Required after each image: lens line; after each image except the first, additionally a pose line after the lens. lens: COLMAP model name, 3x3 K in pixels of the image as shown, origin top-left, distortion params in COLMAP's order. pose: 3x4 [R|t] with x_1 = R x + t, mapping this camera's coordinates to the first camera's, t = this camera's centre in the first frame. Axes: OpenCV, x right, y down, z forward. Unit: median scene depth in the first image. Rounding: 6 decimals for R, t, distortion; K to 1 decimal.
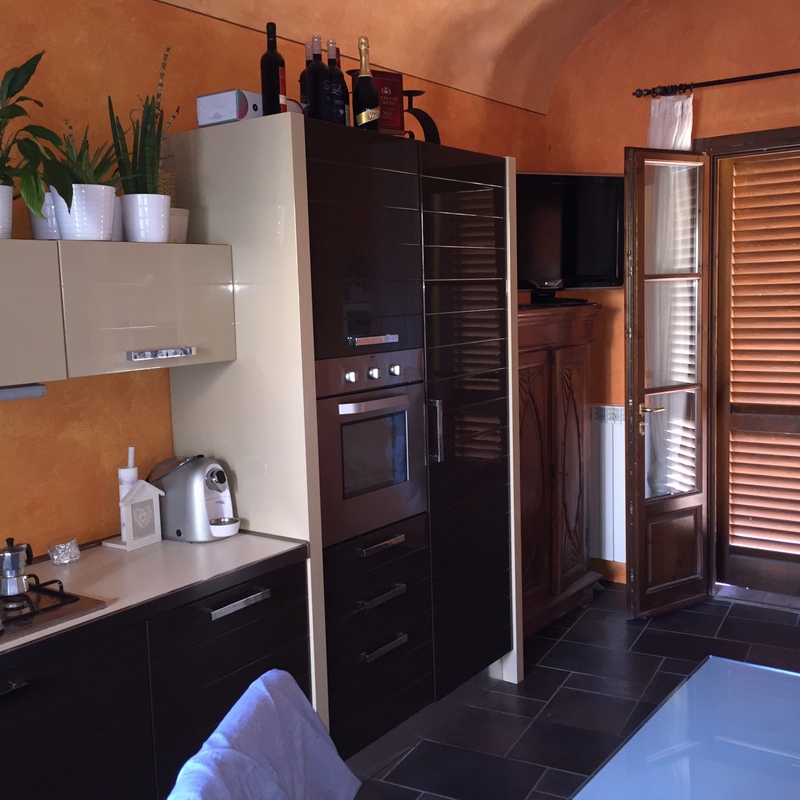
lens RADIAL K [[939.8, 0, 400.0], [0, 939.8, 400.0], [0, 0, 1]] dist [0.091873, -0.150134]
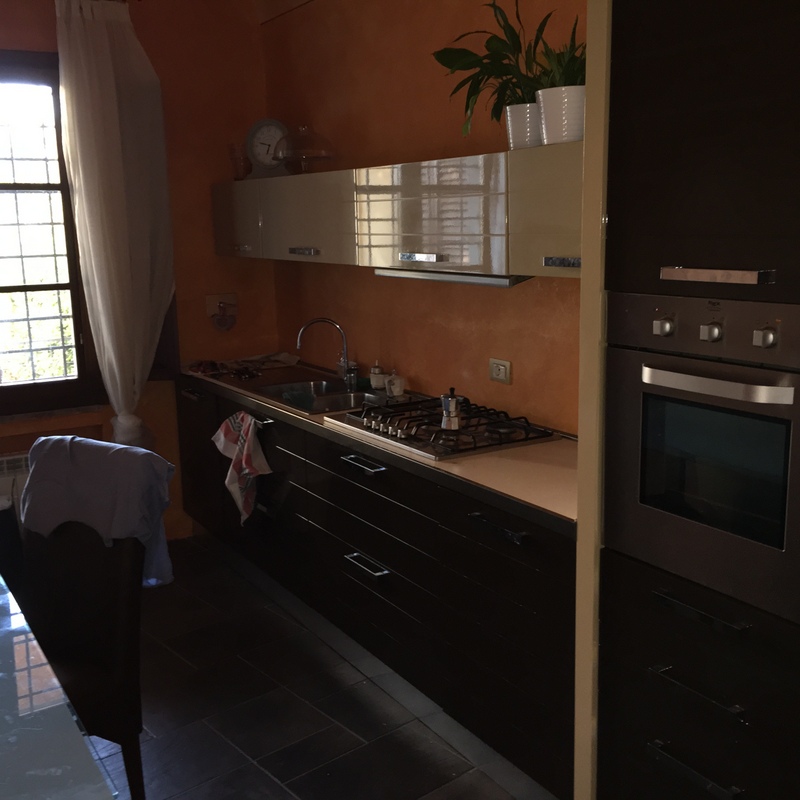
lens RADIAL K [[939.8, 0, 400.0], [0, 939.8, 400.0], [0, 0, 1]] dist [0.091873, -0.150134]
pose [[-0.384585, 0.212848, -0.898215, 0.611517], [-0.070191, 0.963493, 0.258370, -0.131549], [0.920417, 0.162412, -0.355605, 1.072146]]
